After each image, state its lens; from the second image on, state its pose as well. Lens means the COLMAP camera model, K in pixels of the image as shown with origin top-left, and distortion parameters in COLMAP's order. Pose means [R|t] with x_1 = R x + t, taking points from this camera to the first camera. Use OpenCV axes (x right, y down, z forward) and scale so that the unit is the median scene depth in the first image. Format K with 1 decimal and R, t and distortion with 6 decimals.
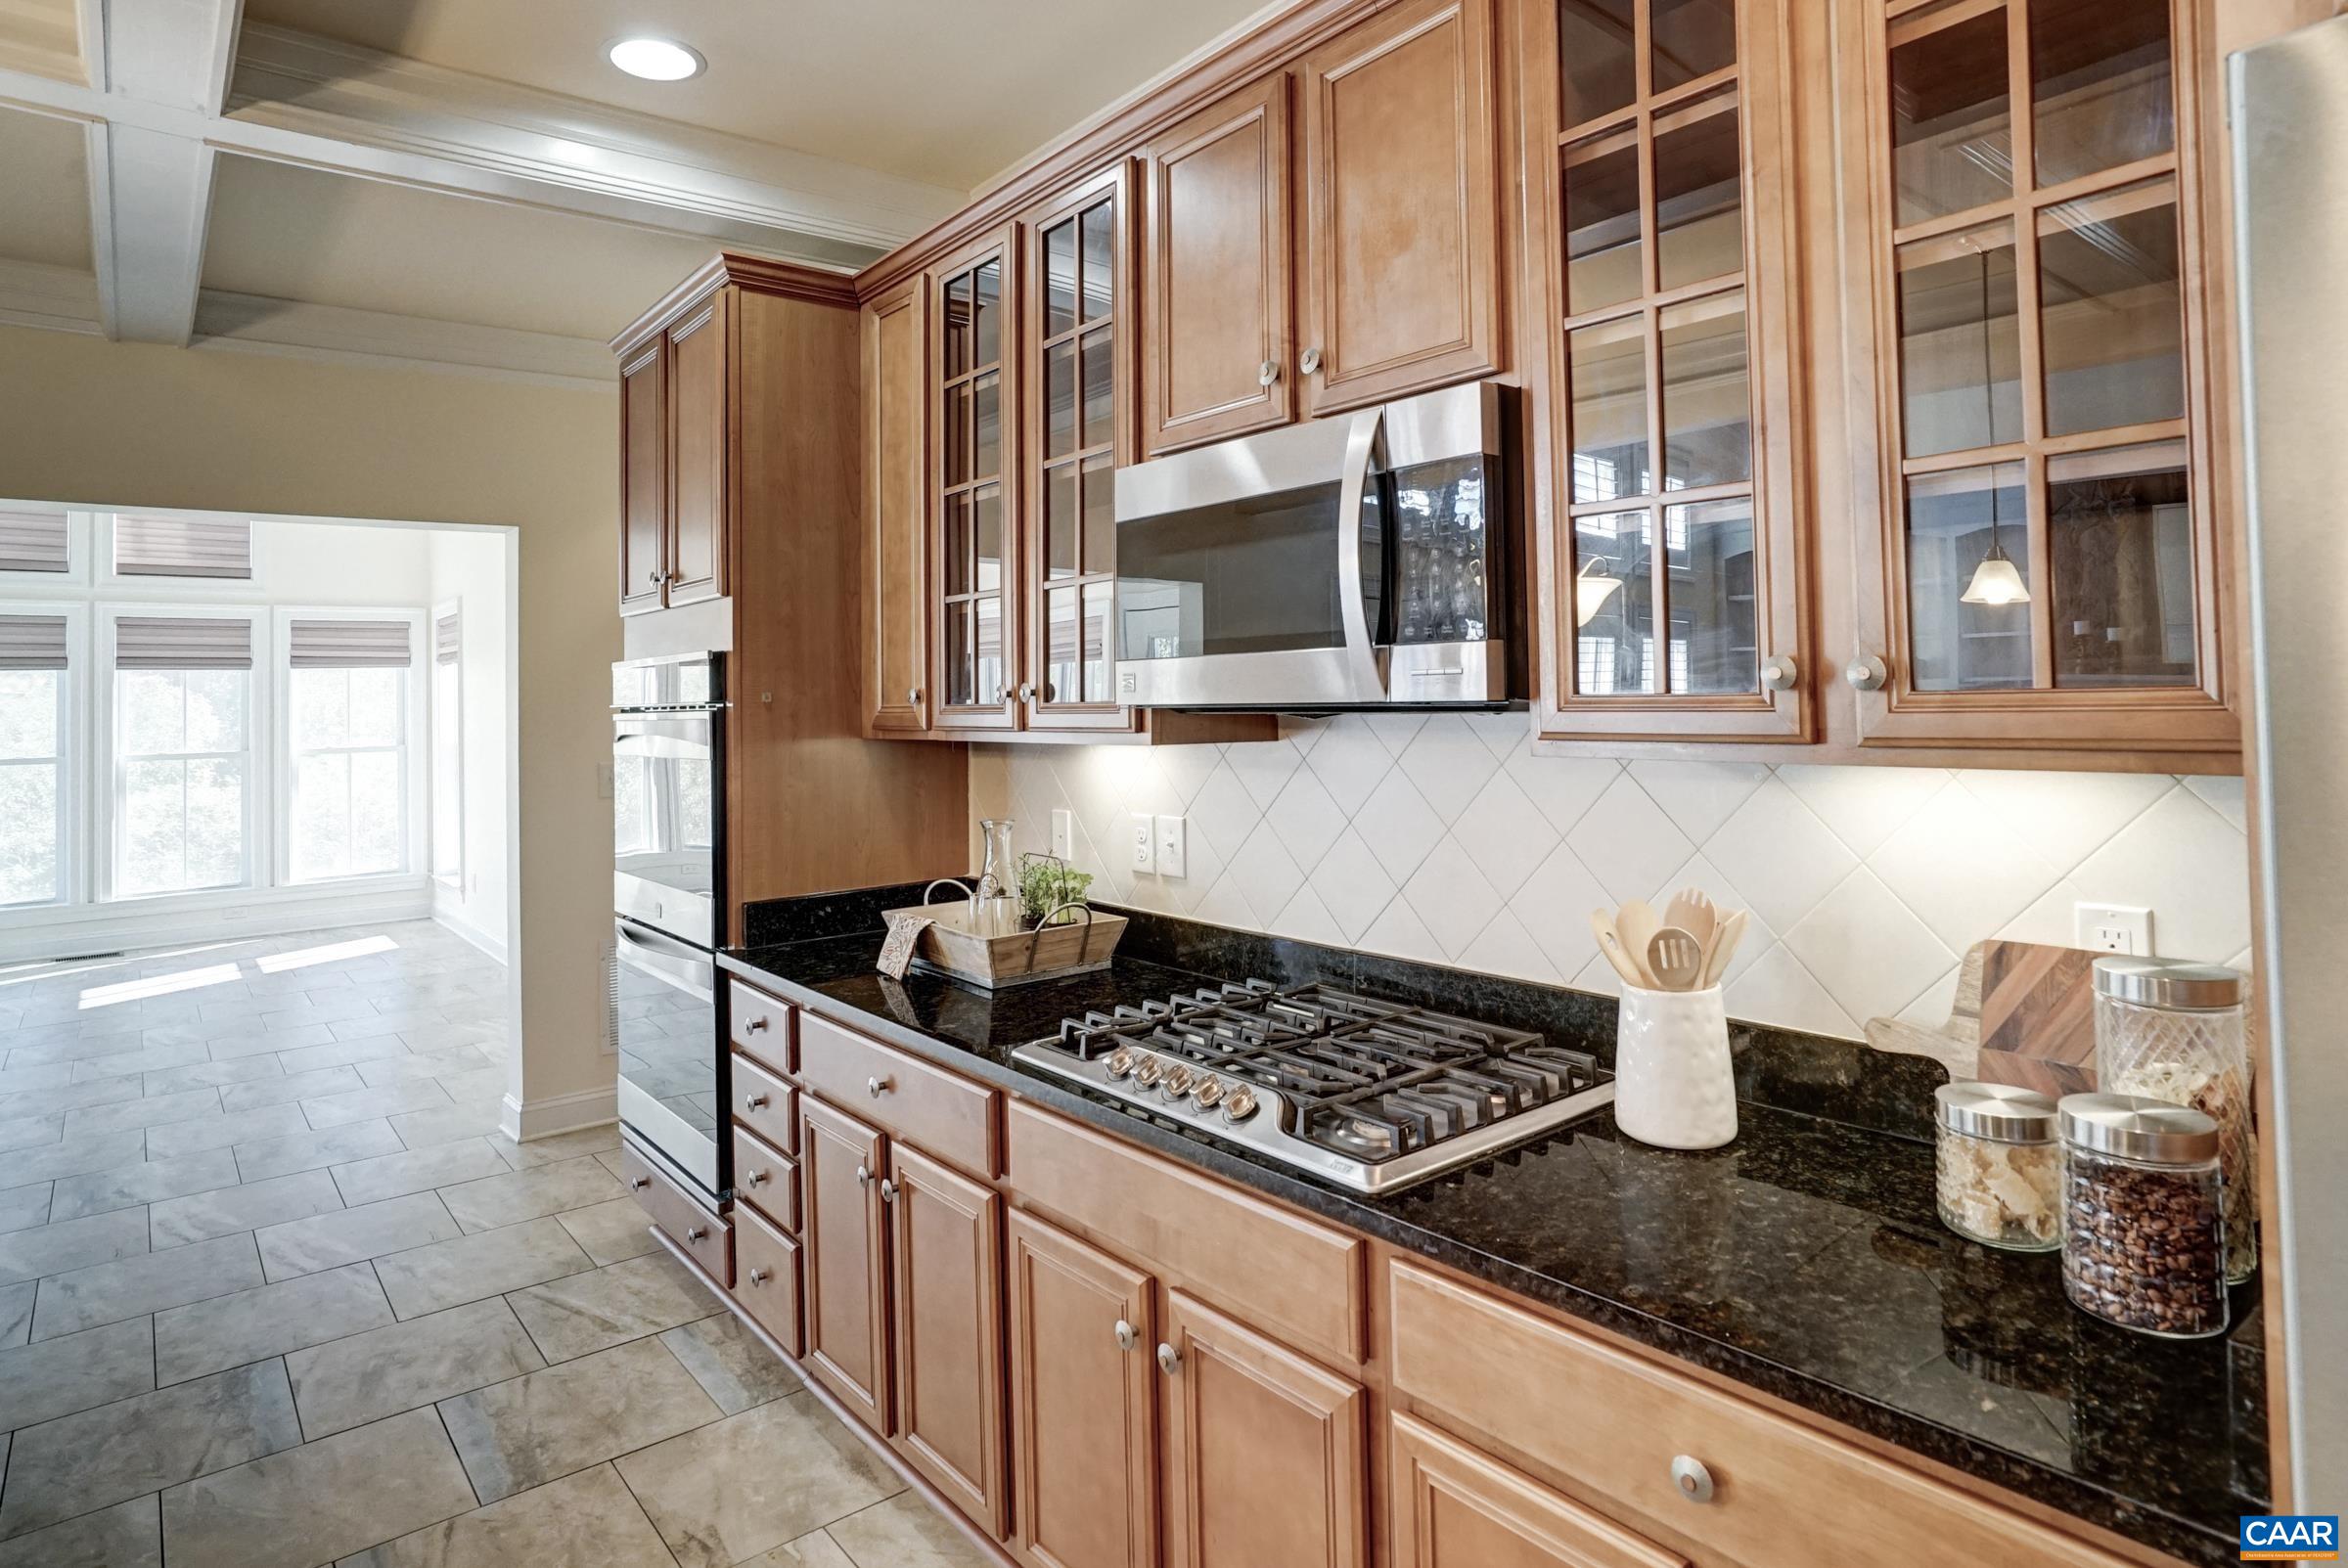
lens RADIAL K [[1319.8, 0, 1161.6], [0, 1319.8, 649.0], [0, 0, 1]] dist [-0.037745, 0.019747]
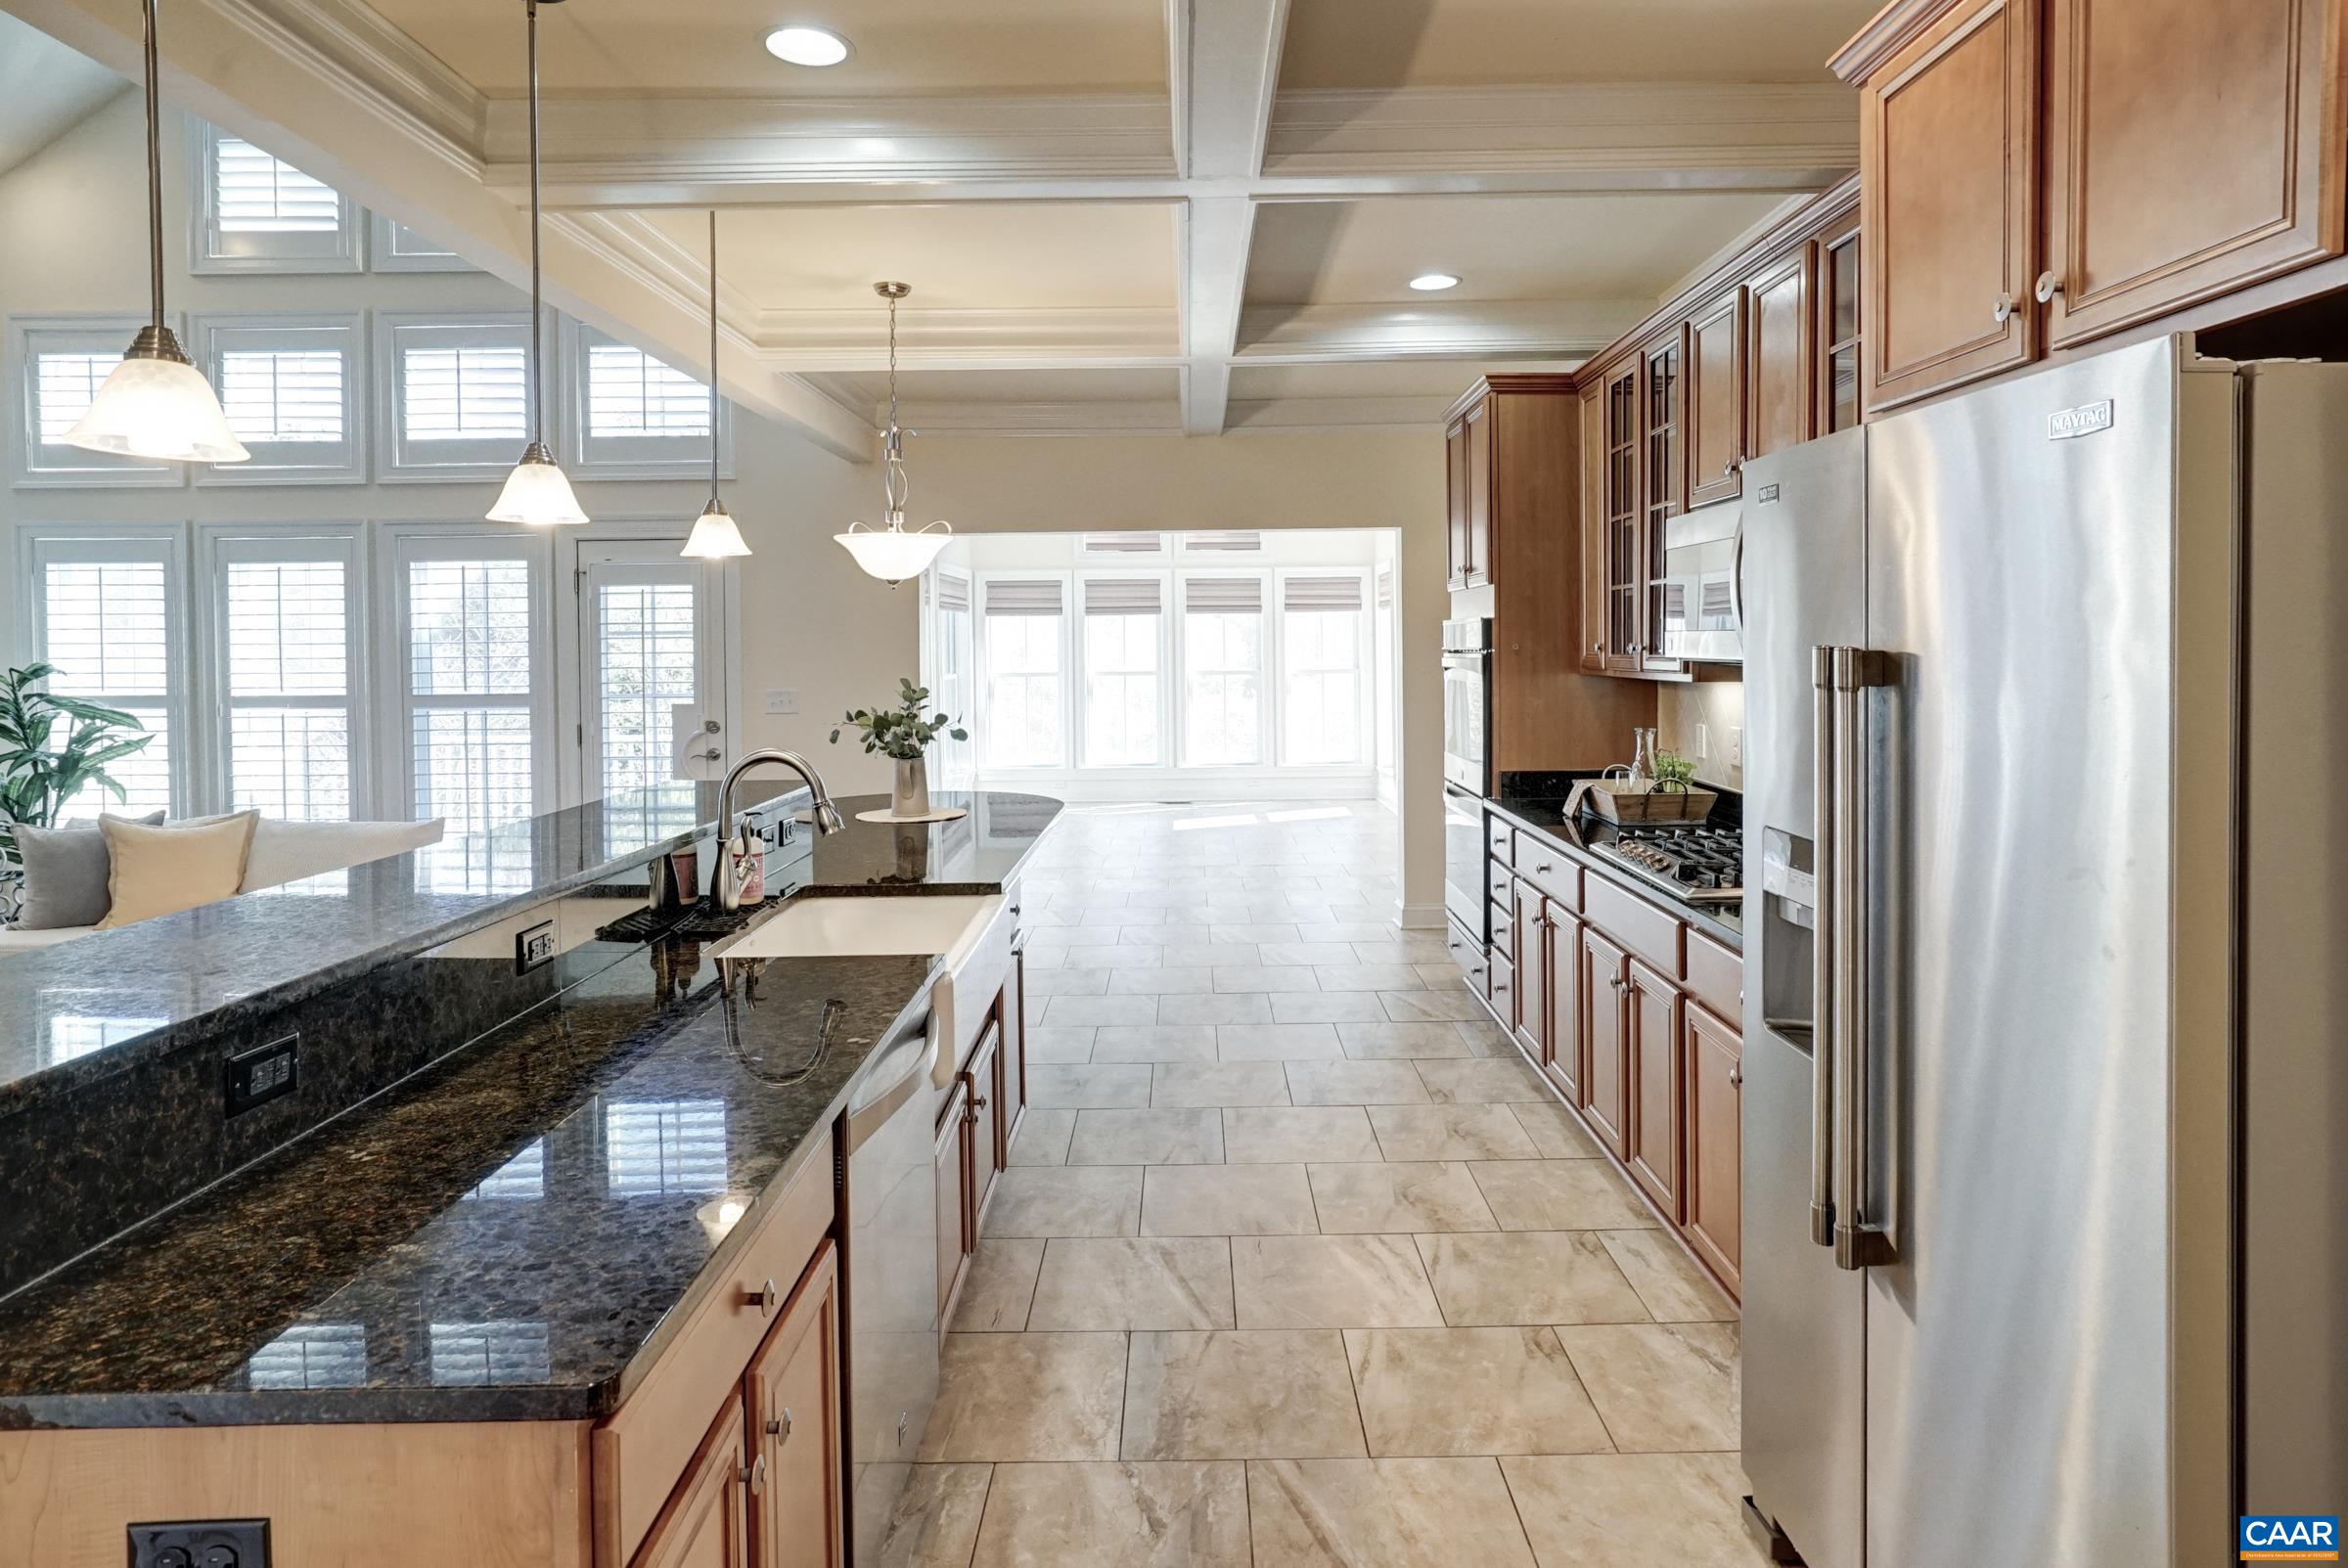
lens RADIAL K [[1214.2, 0, 1163.7], [0, 1214.2, 664.0], [0, 0, 1]] dist [-0.002399, 0.016593]
pose [[0.768737, 0.025603, -0.639052, 0.264156], [0.014789, 0.998220, 0.057783, -0.027758], [0.639394, -0.053871, 0.766990, -0.346885]]
